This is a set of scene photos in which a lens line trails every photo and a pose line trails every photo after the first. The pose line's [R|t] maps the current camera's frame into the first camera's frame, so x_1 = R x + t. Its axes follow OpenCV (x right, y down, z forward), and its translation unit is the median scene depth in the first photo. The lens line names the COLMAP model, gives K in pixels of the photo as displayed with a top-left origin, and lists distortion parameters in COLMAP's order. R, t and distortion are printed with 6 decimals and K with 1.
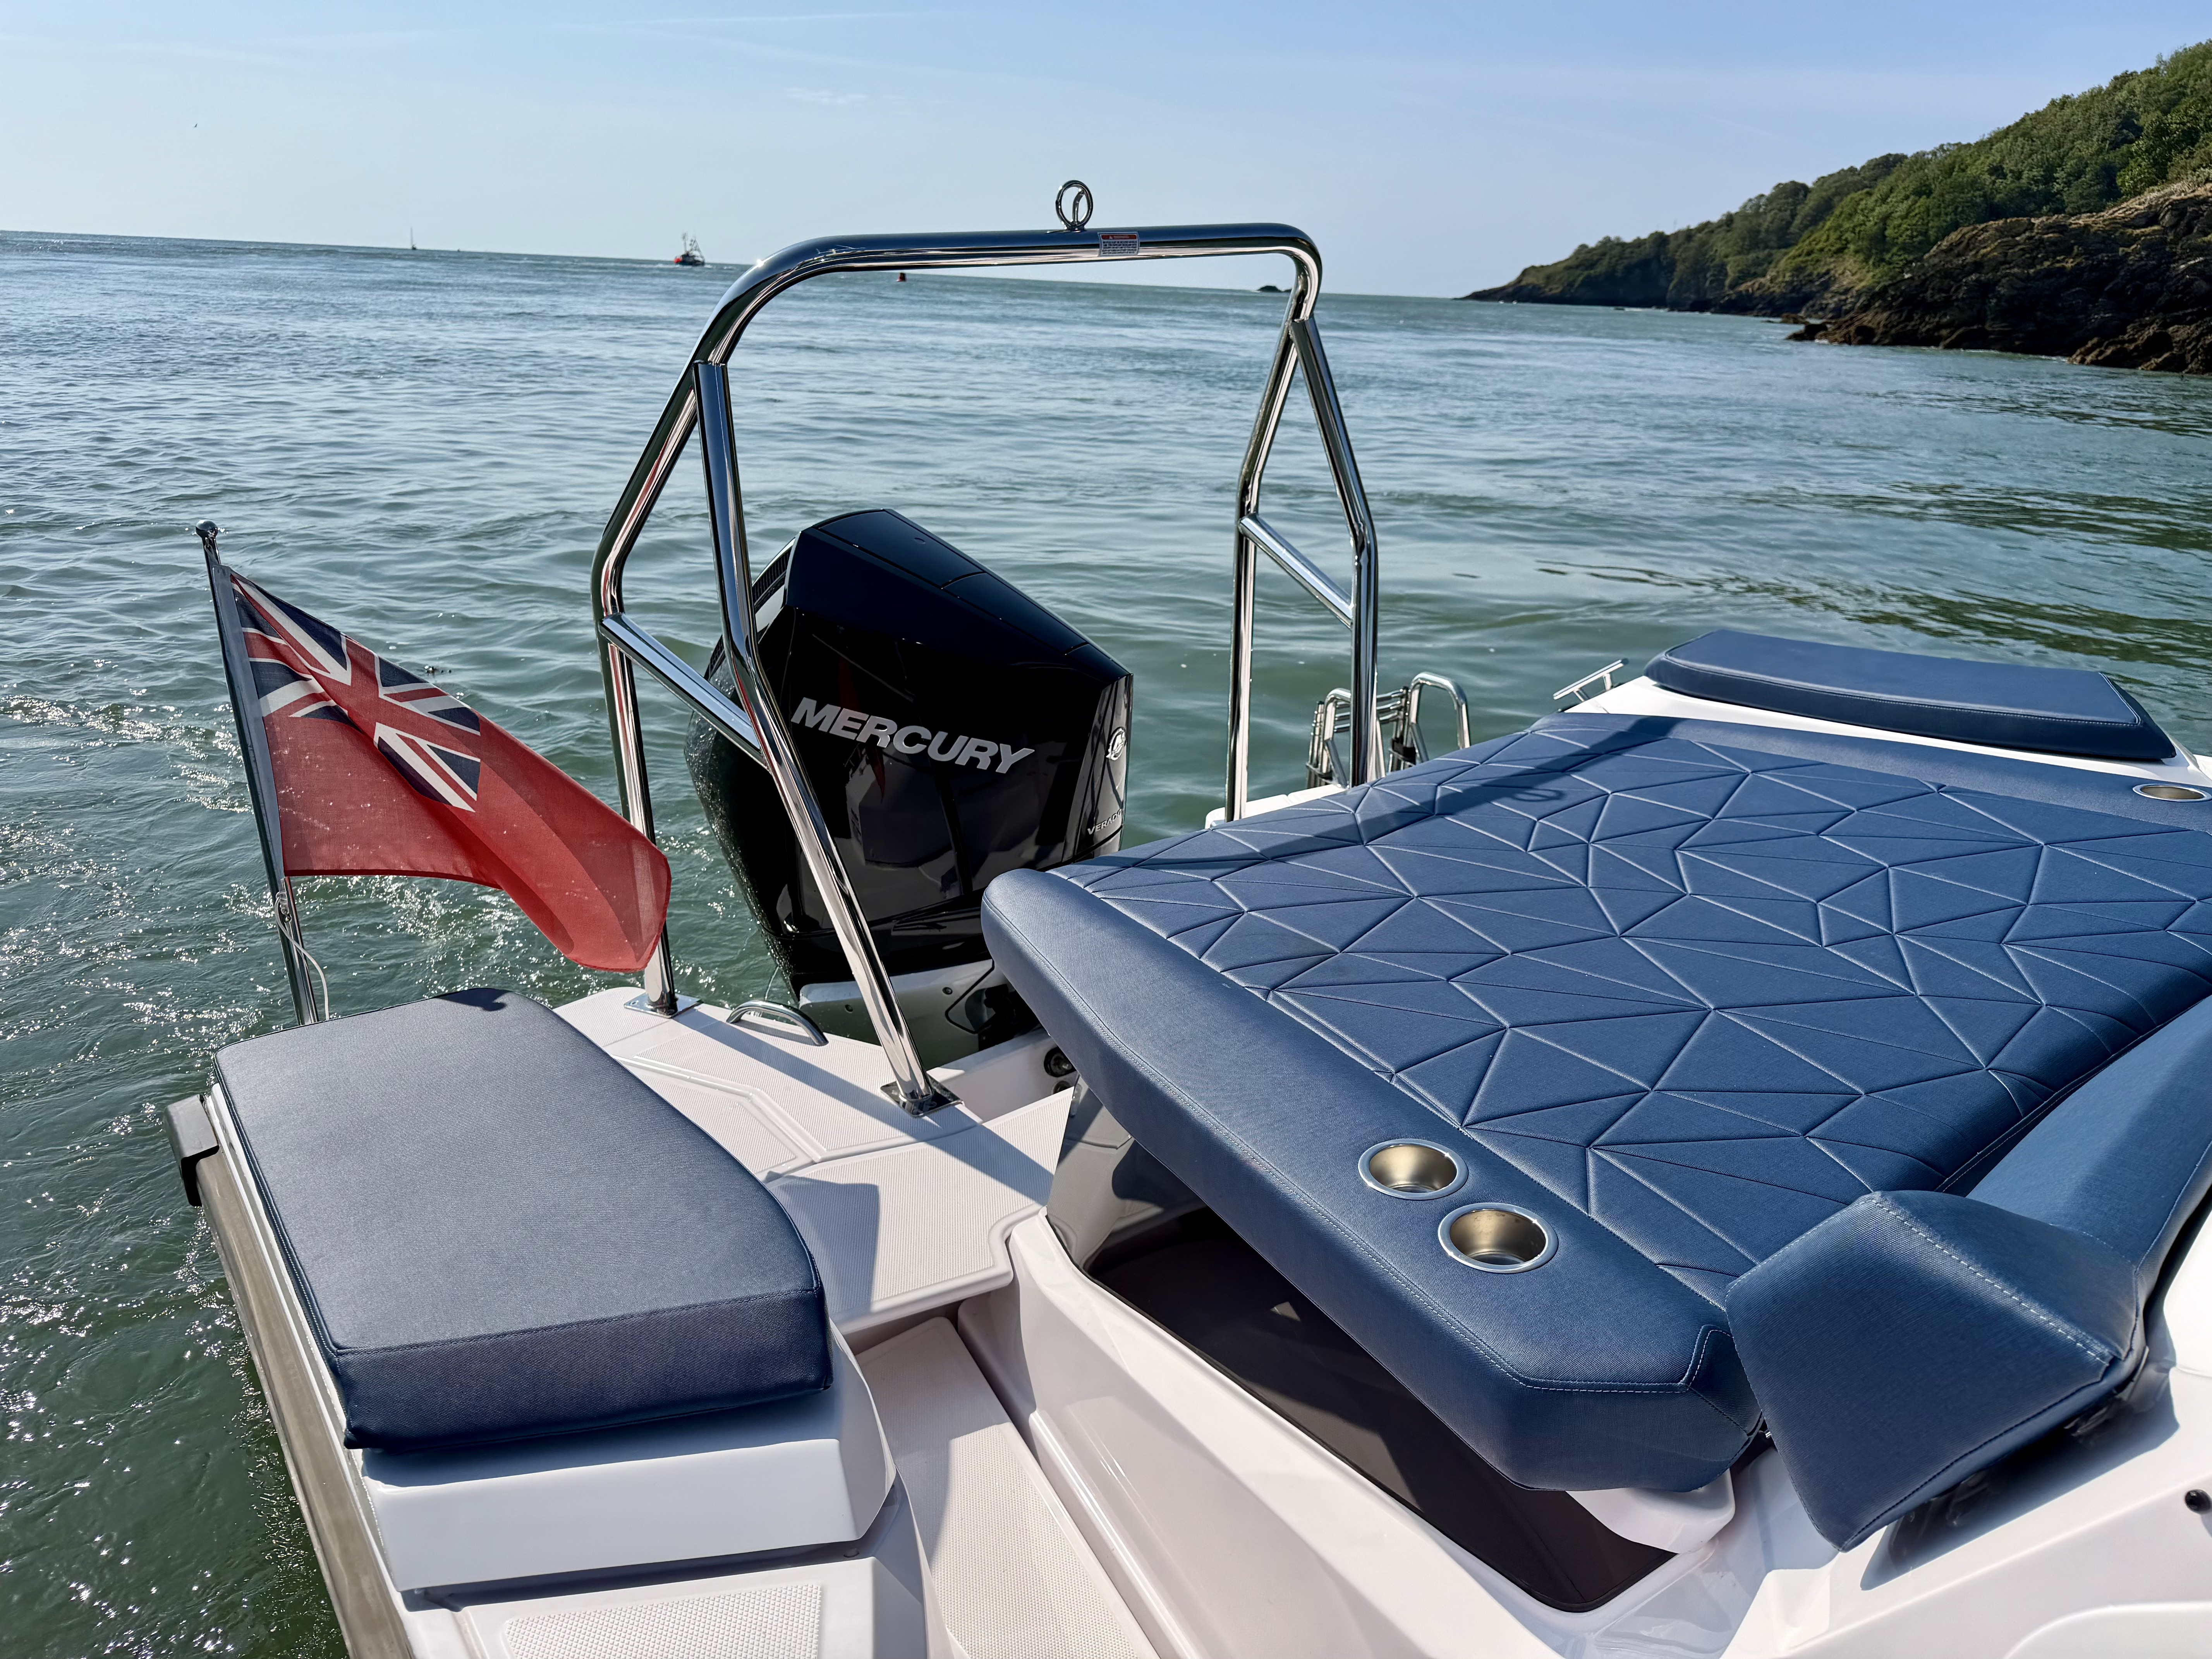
lens RADIAL K [[1580.9, 0, 1106.0], [0, 1580.9, 829.5], [0, 0, 1]] dist [0.004763, -0.009958]
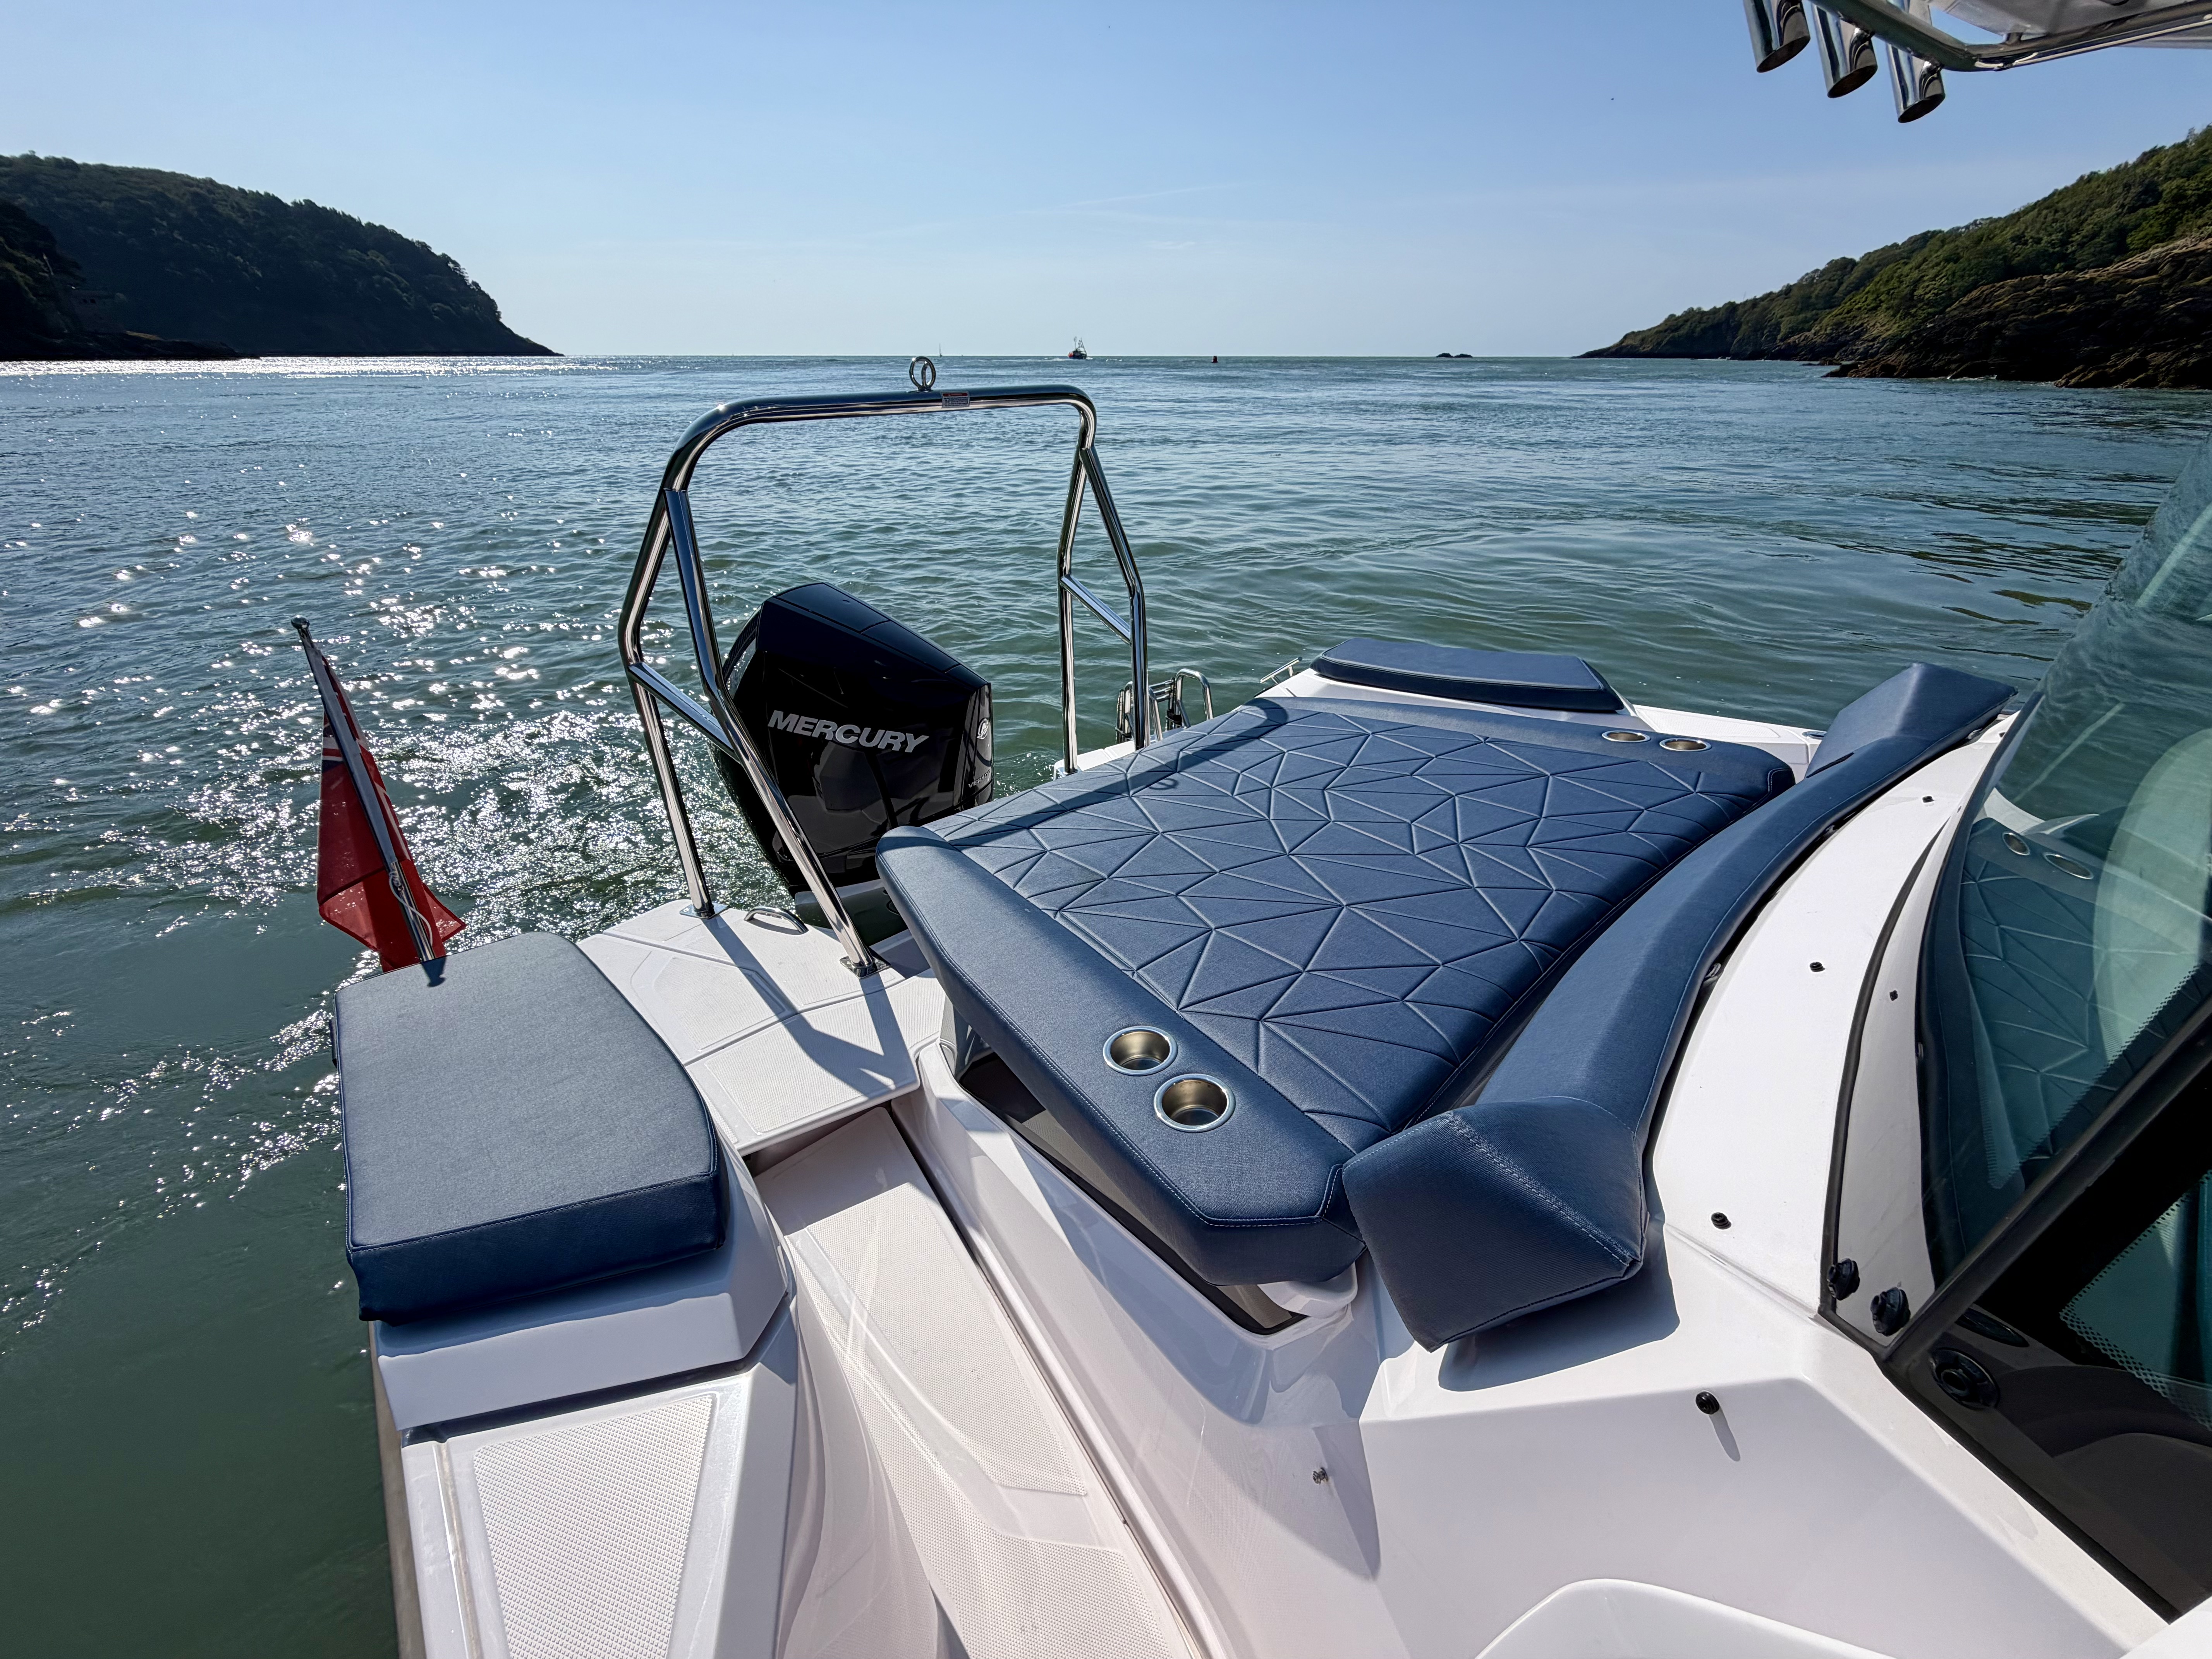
lens RADIAL K [[882.4, 0, 1099.6], [0, 882.4, 830.8], [0, 0, 1]] dist [0.000465, -0.000386]
pose [[0.995634, -0.059002, 0.072330, 0.061500], [0.052270, 0.994416, 0.091680, -0.032588], [-0.077335, -0.087499, 0.993158, 0.122373]]
